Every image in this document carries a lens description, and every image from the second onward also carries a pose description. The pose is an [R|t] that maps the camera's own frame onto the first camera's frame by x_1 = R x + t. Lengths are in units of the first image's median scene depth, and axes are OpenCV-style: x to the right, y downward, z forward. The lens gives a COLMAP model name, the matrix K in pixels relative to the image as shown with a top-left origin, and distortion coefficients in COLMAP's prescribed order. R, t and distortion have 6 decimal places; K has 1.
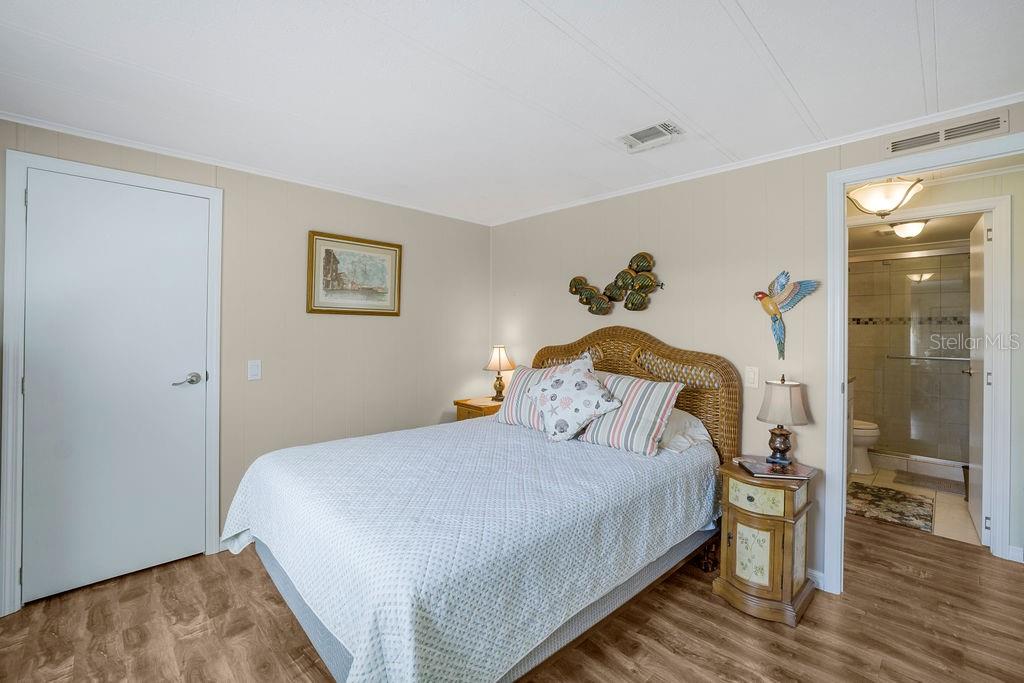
lens RADIAL K [[449.5, 0, 510.6], [0, 449.5, 326.8], [0, 0, 1]] dist [-0.037425, 0.000526]
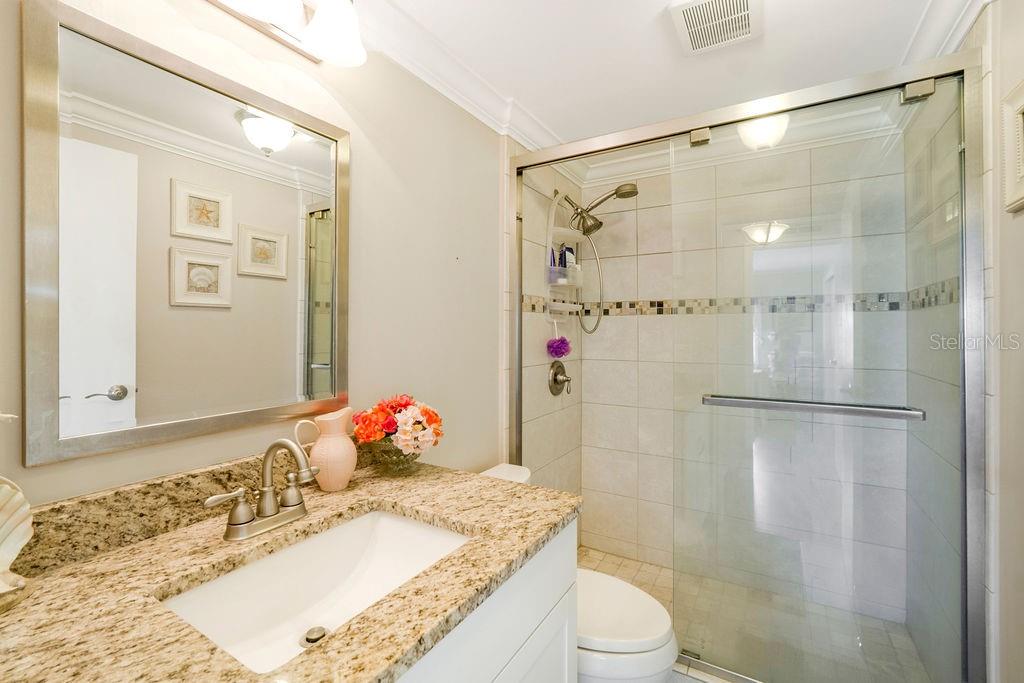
lens RADIAL K [[449.5, 0, 510.6], [0, 449.5, 326.8], [0, 0, 1]] dist [-0.037425, 0.000526]
pose [[0.968677, -0.013179, 0.247974, 0.396425], [0.012977, 0.999913, 0.002450, 0.003919], [-0.247985, 0.000845, 0.968763, 0.438231]]
